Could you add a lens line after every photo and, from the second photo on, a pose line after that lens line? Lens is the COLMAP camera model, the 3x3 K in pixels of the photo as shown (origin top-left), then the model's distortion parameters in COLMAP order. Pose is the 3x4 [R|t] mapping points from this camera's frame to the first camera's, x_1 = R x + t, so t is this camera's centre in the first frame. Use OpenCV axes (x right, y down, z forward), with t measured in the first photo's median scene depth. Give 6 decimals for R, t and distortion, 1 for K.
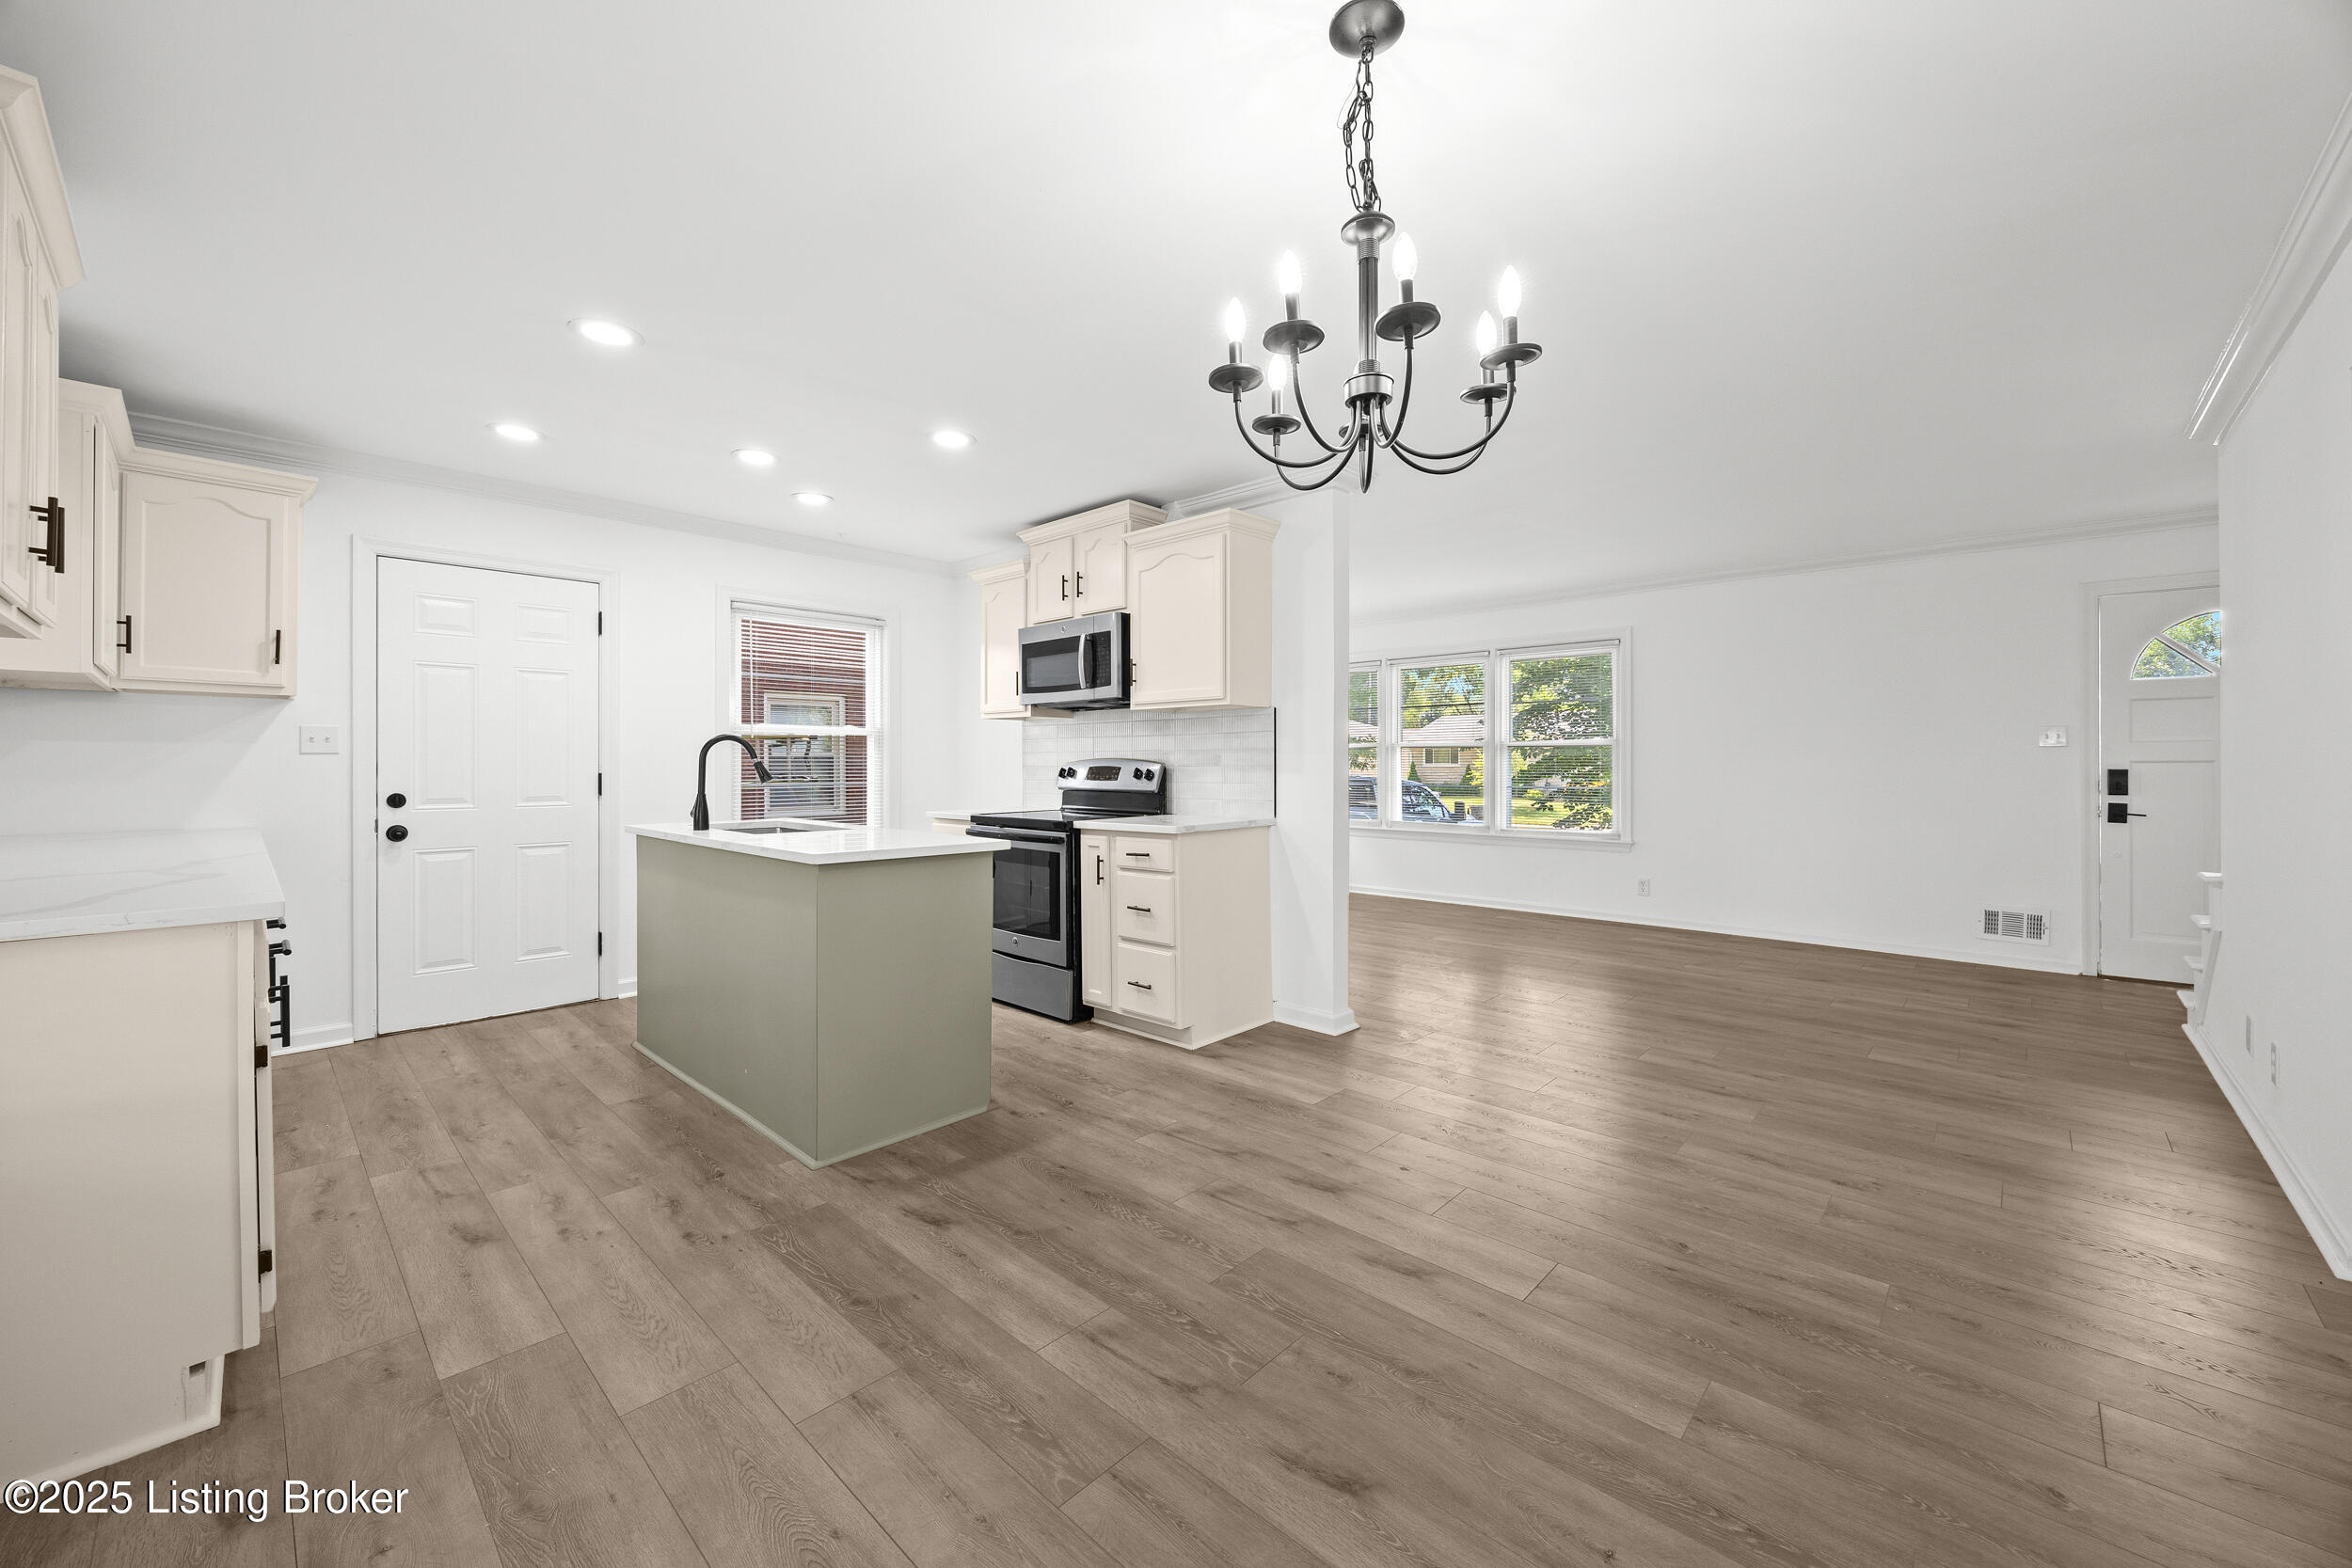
lens RADIAL K [[902.9, 0, 1181.6], [0, 902.9, 768.2], [0, 0, 1]] dist [-0.002150, 0.000160]
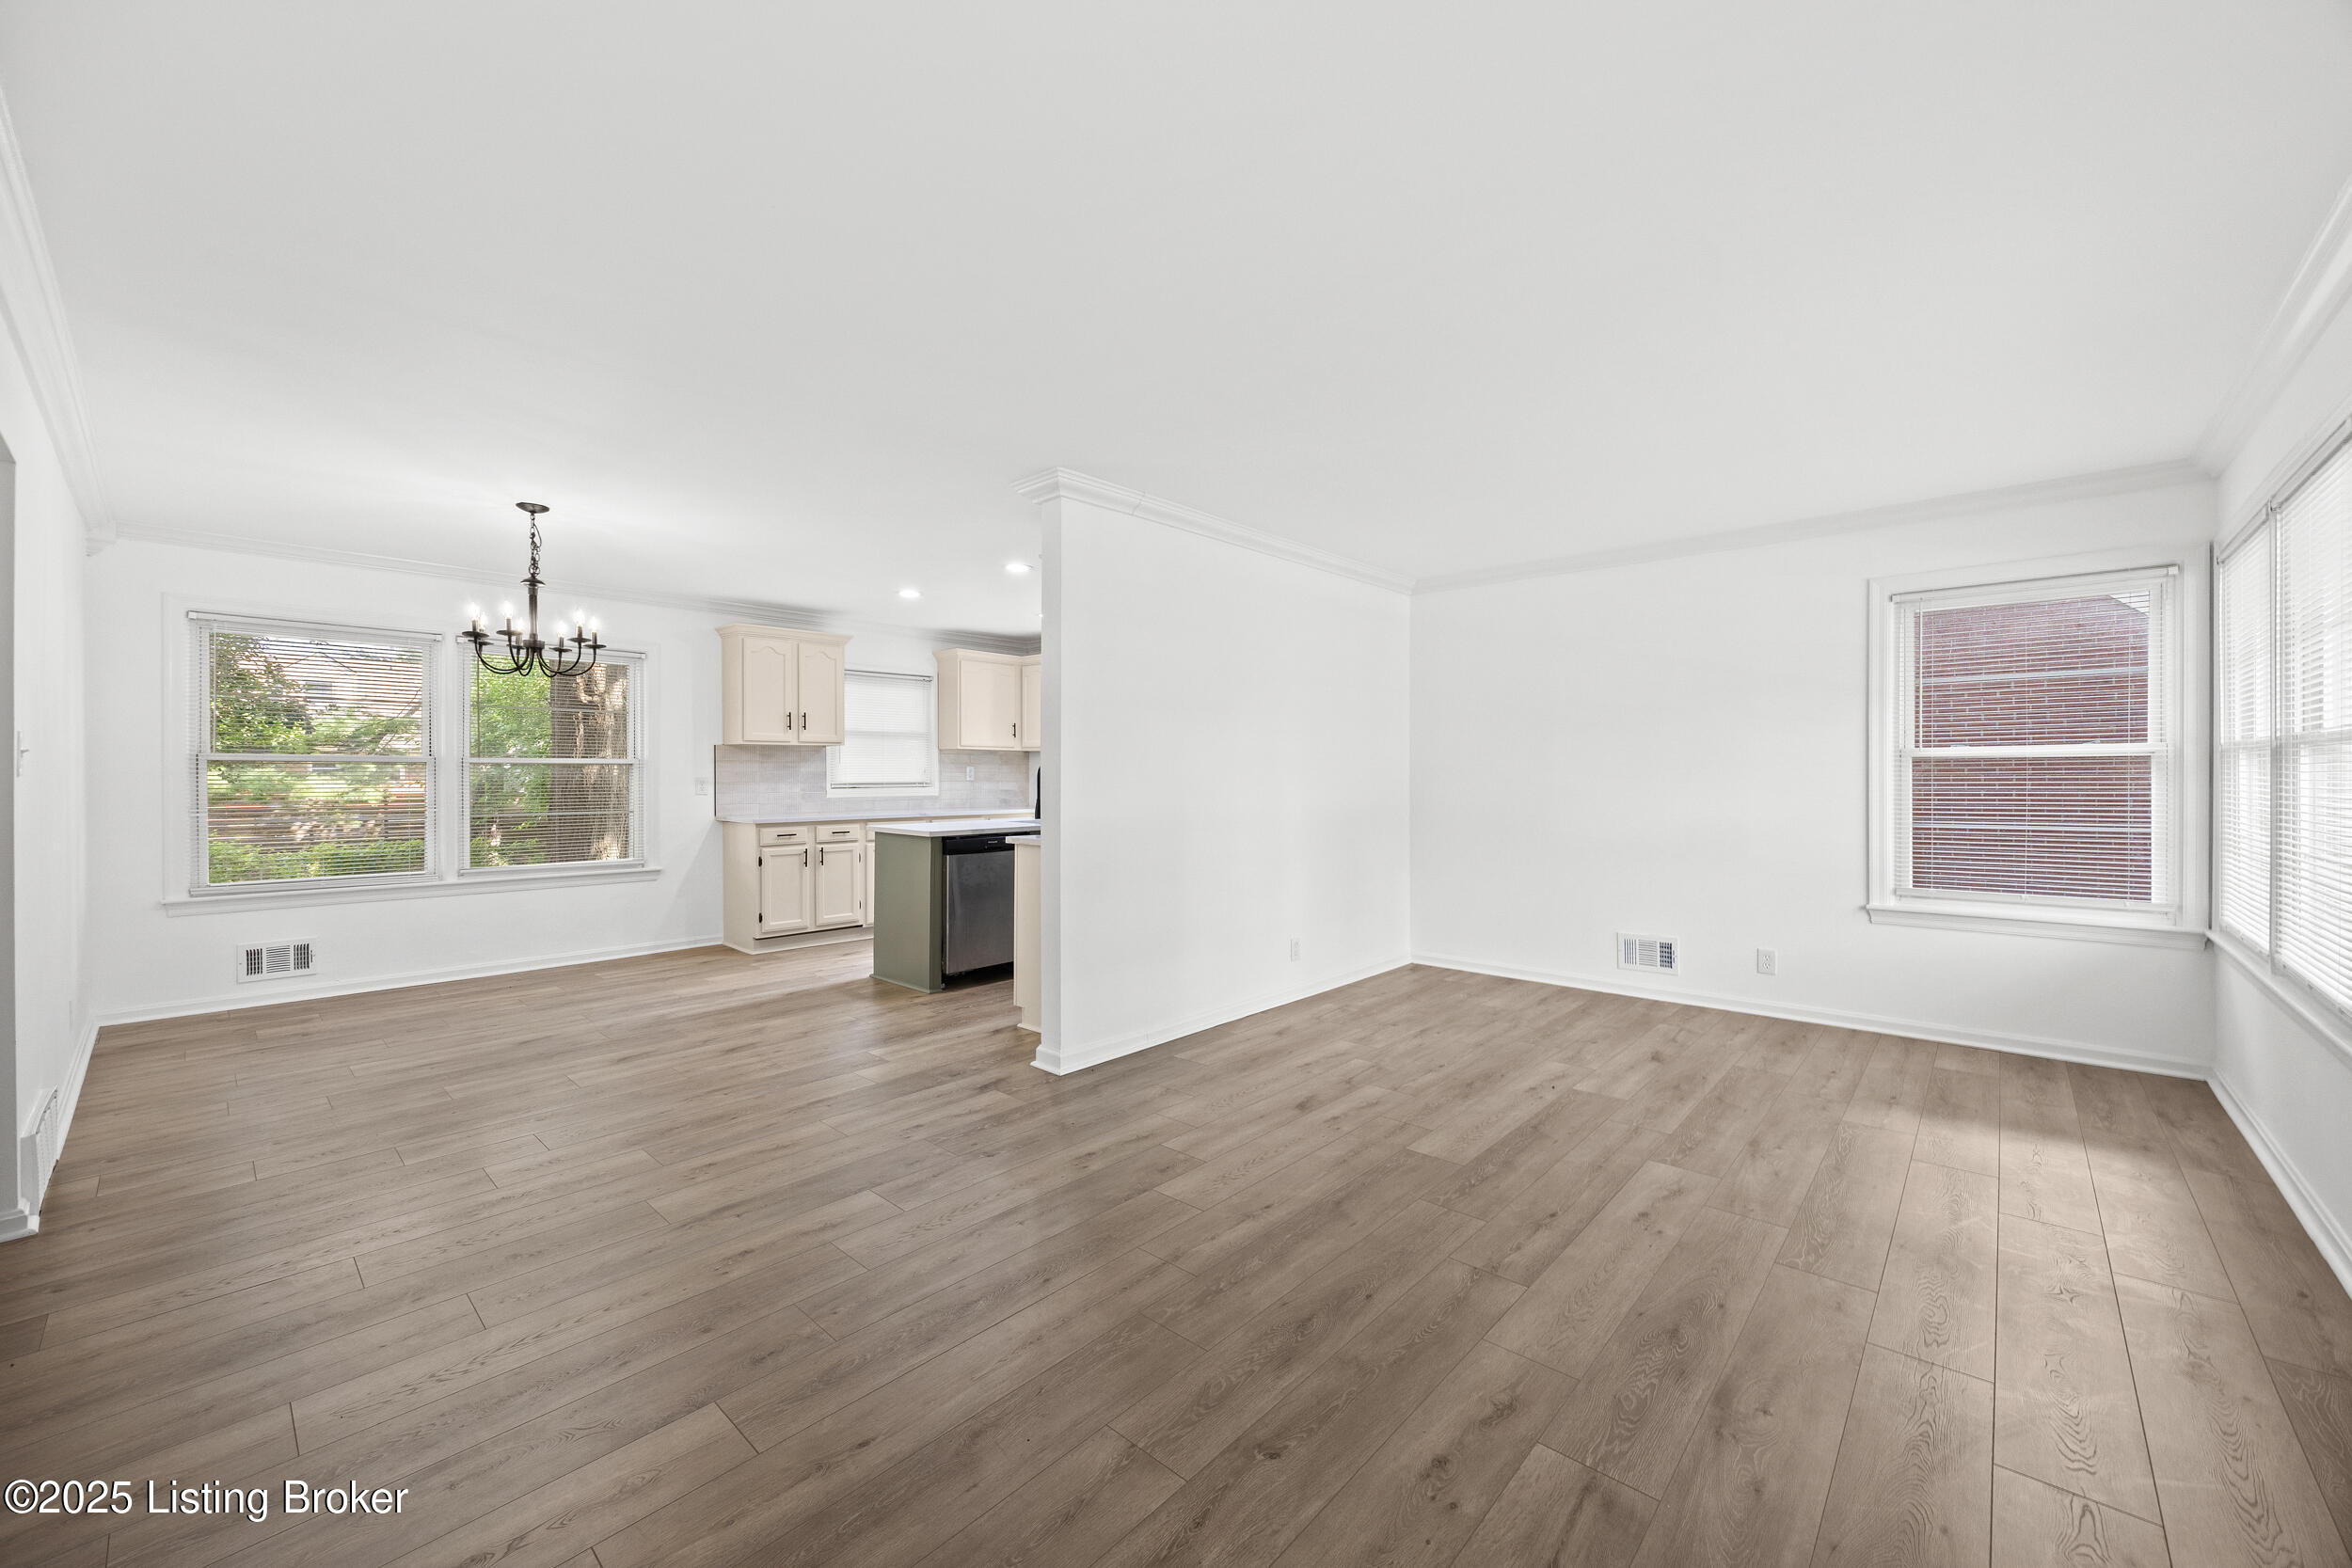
lens RADIAL K [[916.0, 0, 1176.0], [0, 916.0, 784.0], [0, 0, 1]] dist [0.001854, 0.000031]
pose [[0.002518, 0.011989, -0.999925, 2.195165], [-0.006492, 0.999907, 0.011972, -0.040004], [0.999976, 0.006461, 0.002596, 2.181222]]
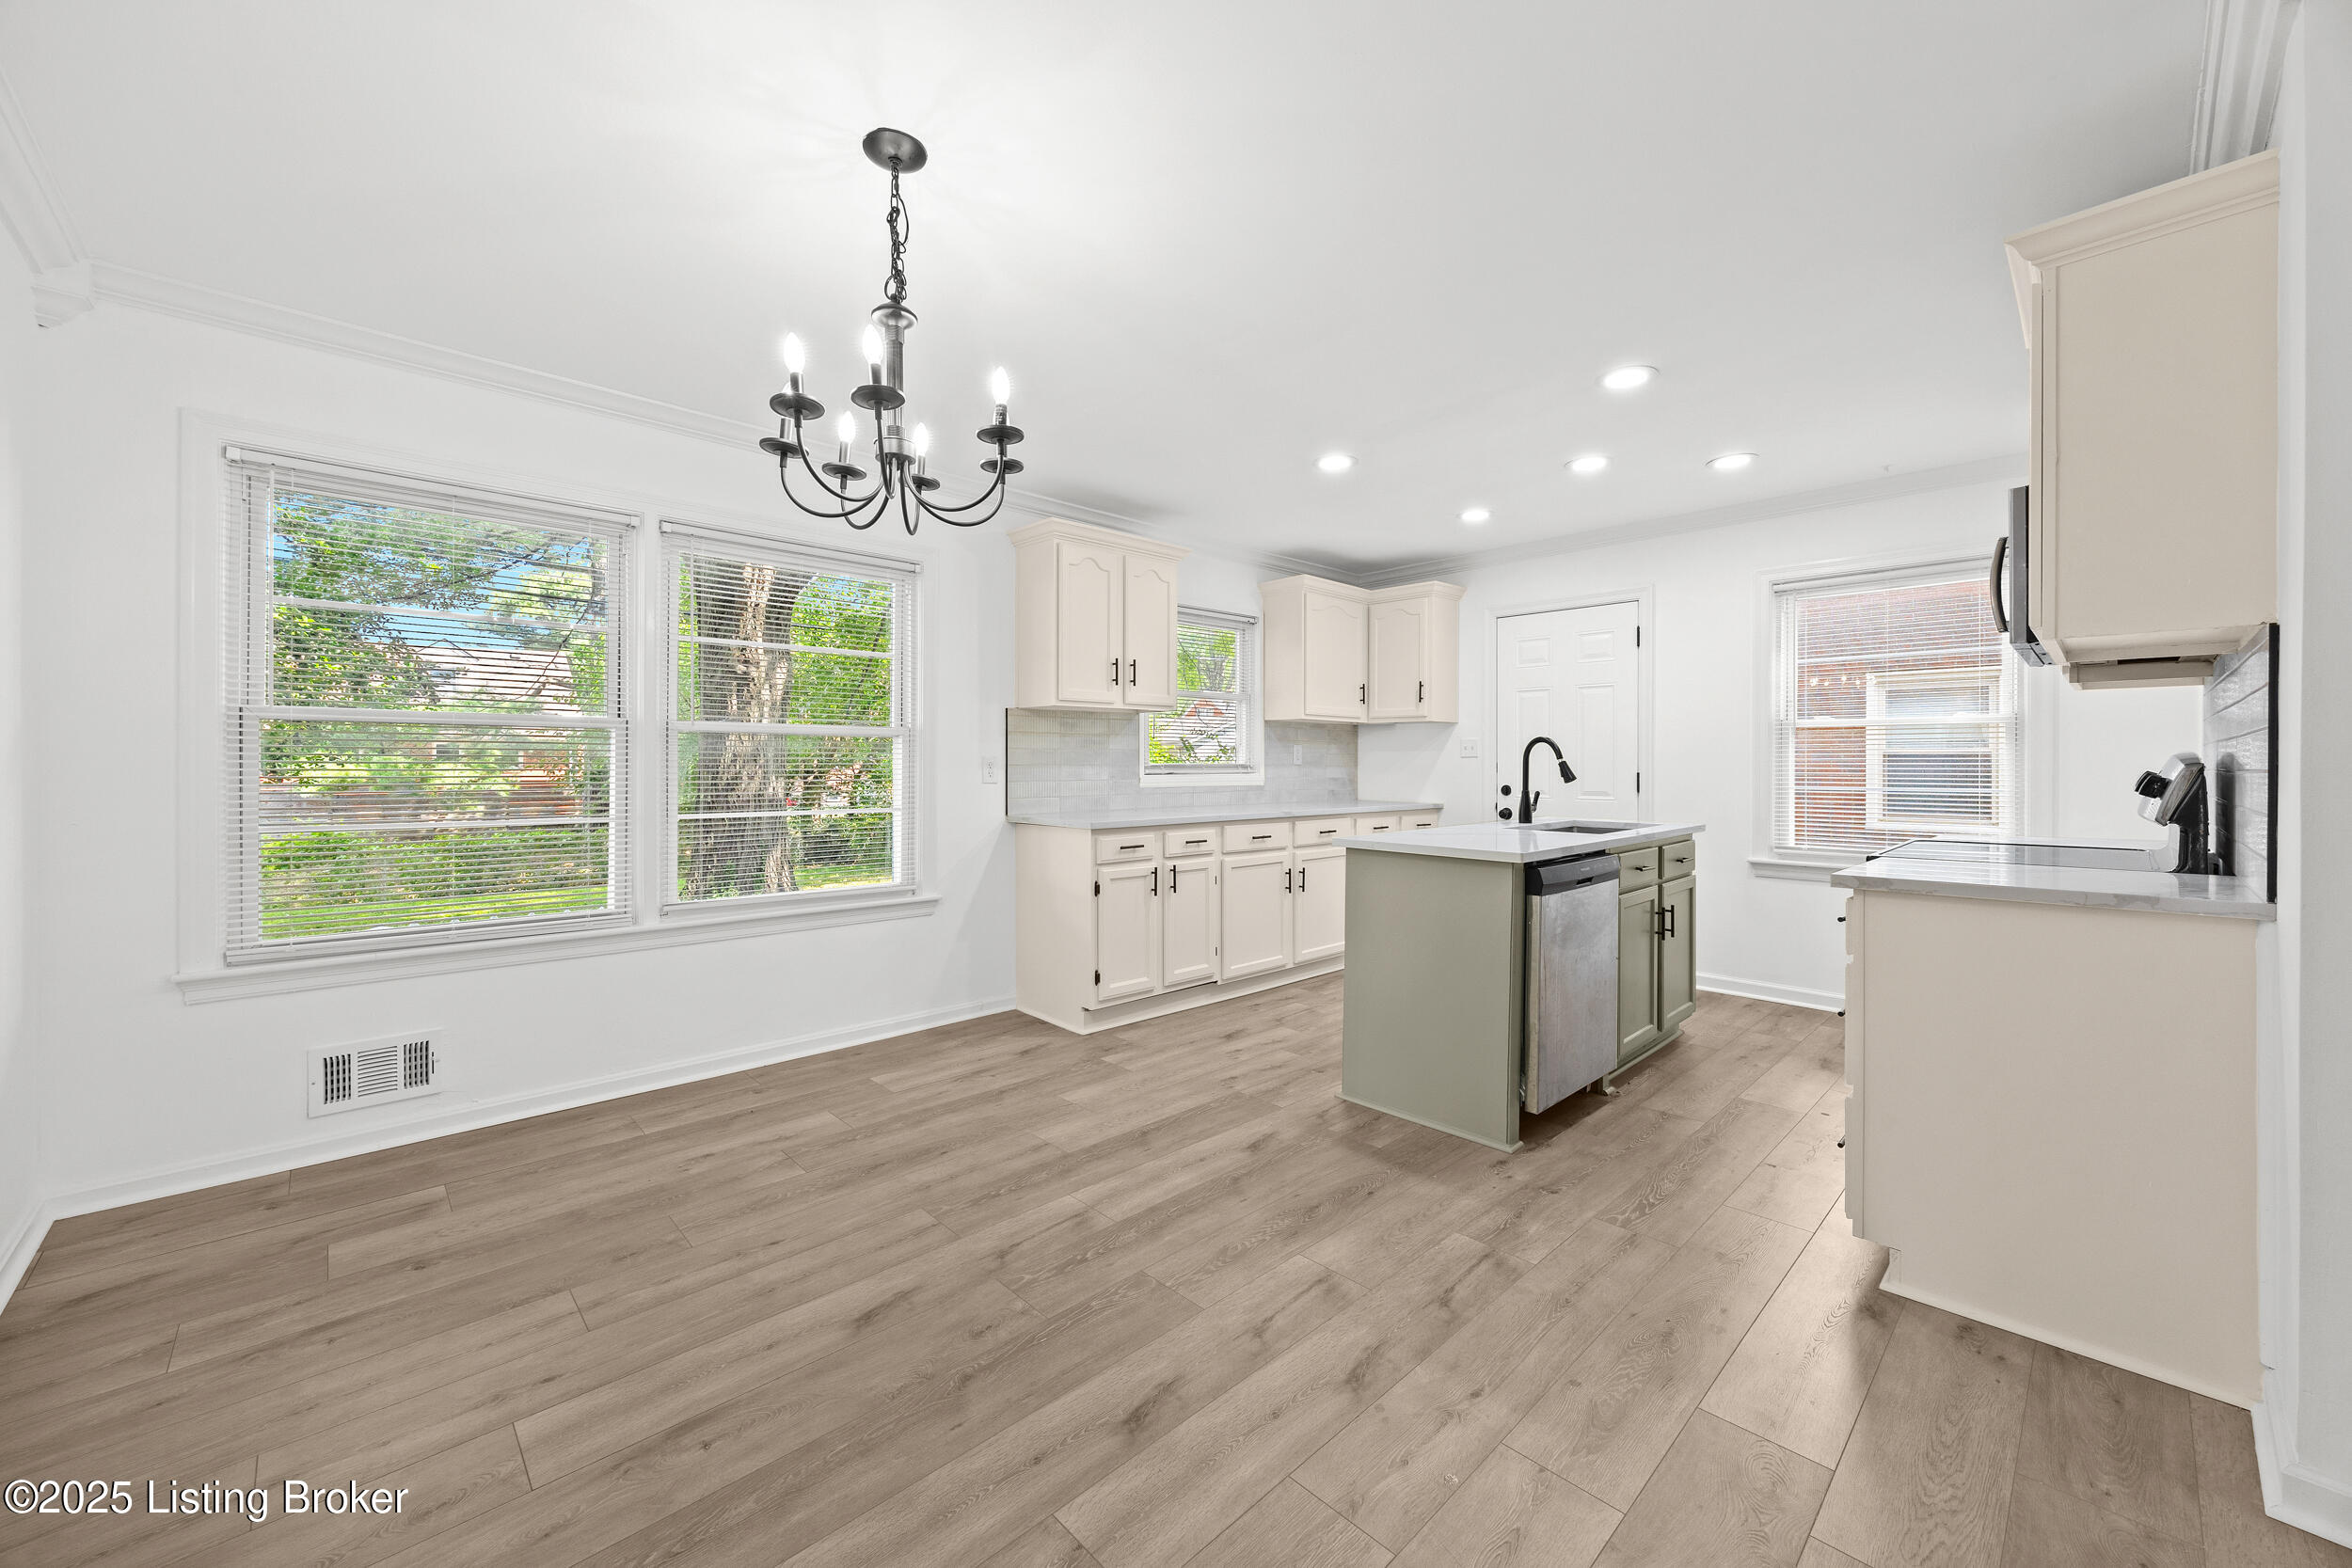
lens RADIAL K [[902.9, 0, 1181.6], [0, 902.9, 768.2], [0, 0, 1]] dist [-0.002150, 0.000160]
pose [[-0.060624, 0.006595, -0.998139, 1.049815], [-0.007083, 0.999950, 0.007038, -0.005997], [0.998136, 0.007496, -0.060575, 1.106916]]
